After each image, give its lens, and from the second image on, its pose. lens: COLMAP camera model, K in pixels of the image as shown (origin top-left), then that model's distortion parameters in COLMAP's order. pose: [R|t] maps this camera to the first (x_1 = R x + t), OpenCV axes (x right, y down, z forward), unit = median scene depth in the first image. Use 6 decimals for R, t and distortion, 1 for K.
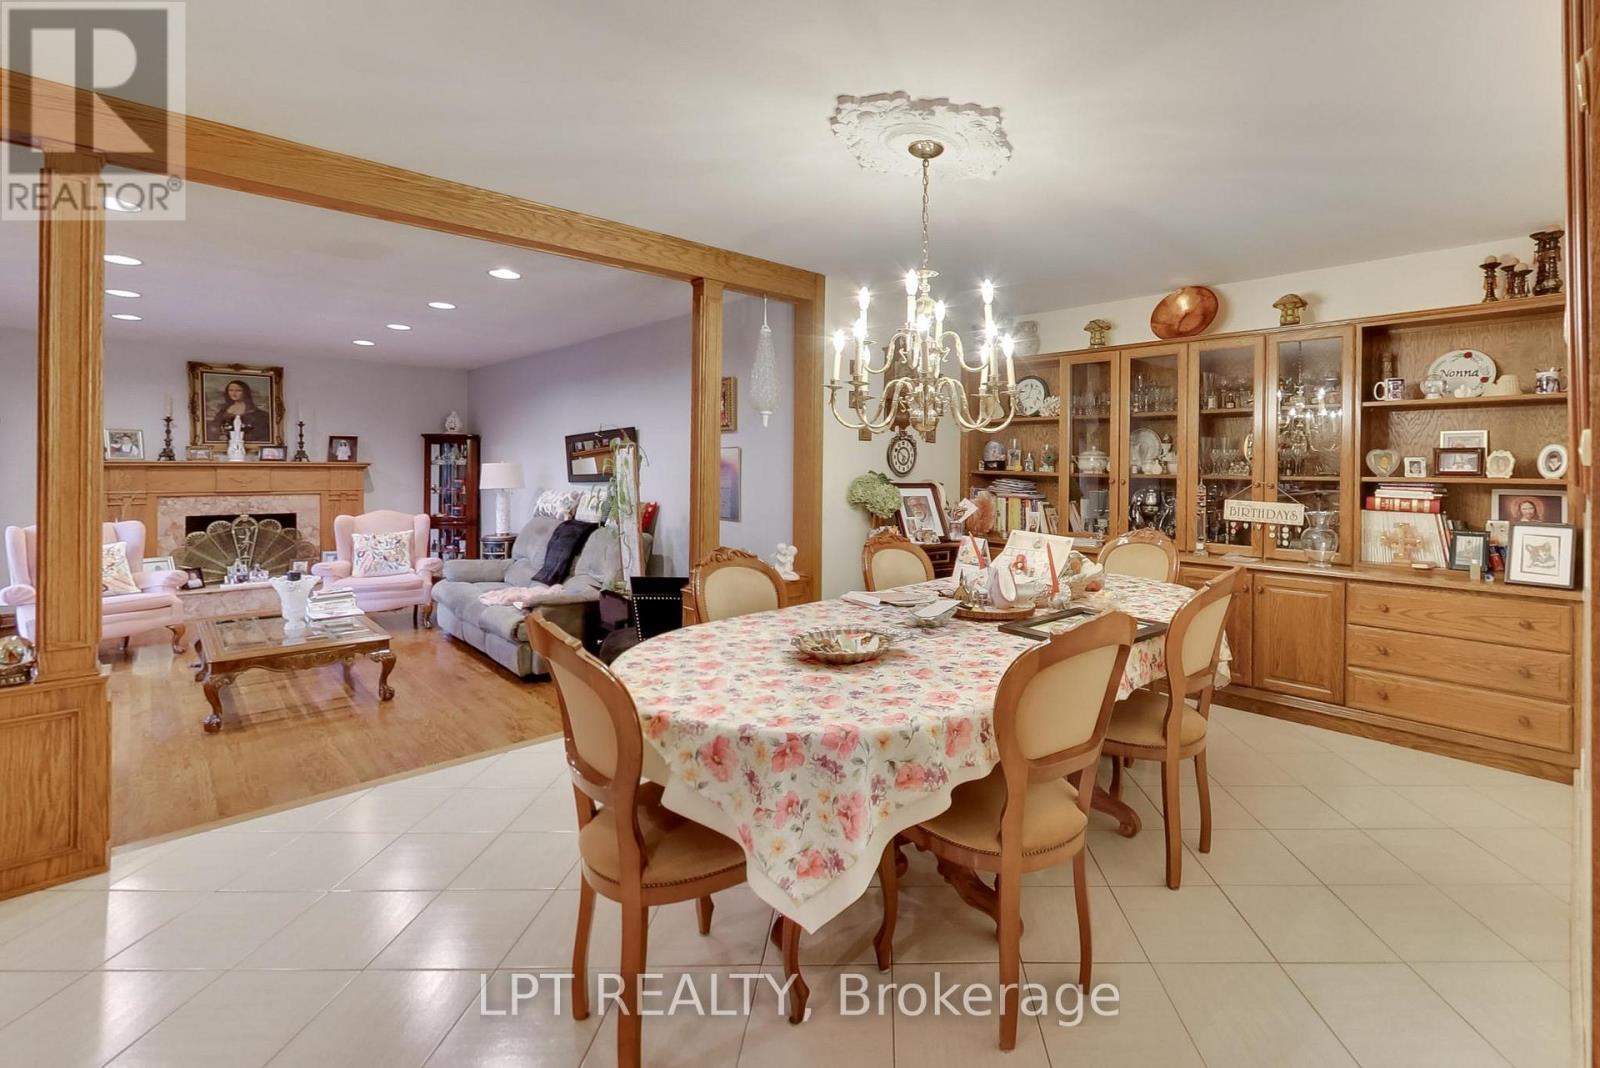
lens RADIAL K [[709.1, 0, 892.9], [0, 709.1, 467.2], [0, 0, 1]] dist [-0.001374, -0.000072]
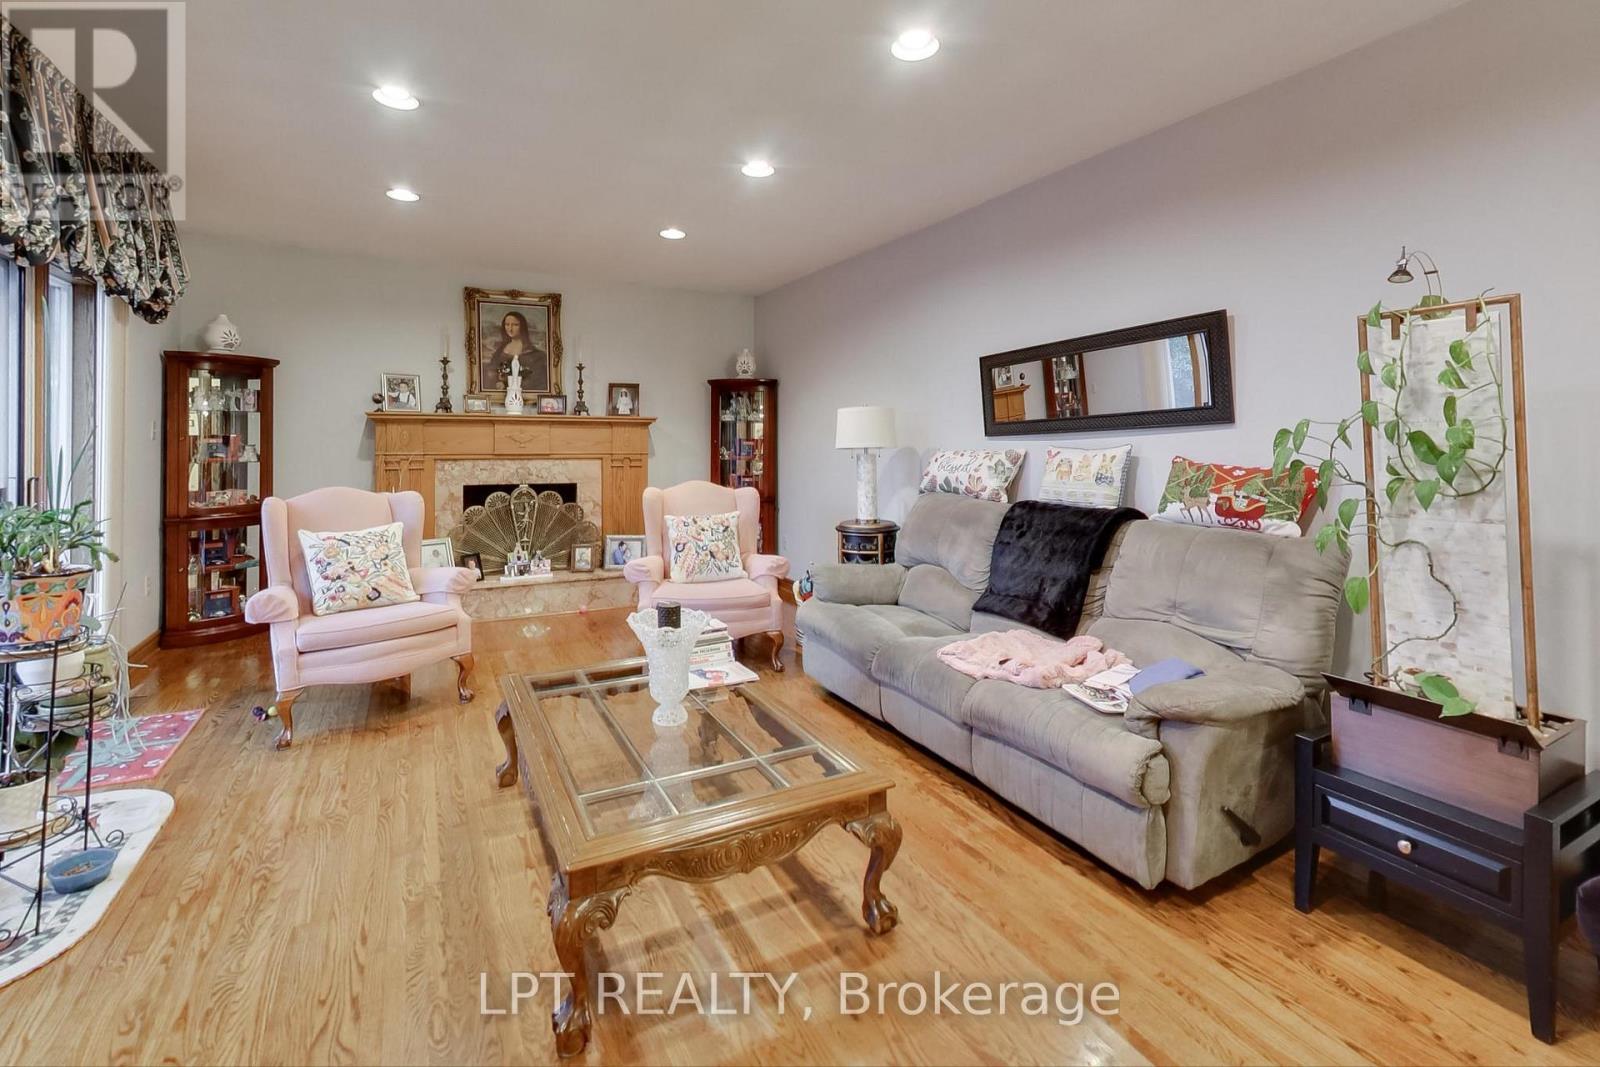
lens RADIAL K [[708.8, 0, 794.1], [0, 708.8, 439.2], [0, 0, 1]] dist [-0.011803, -0.000003]
pose [[0.947911, -0.007848, -0.318437, -0.407356], [0.005654, 0.999953, -0.007812, 0.026650], [0.318484, 0.005605, 0.947912, 0.380709]]
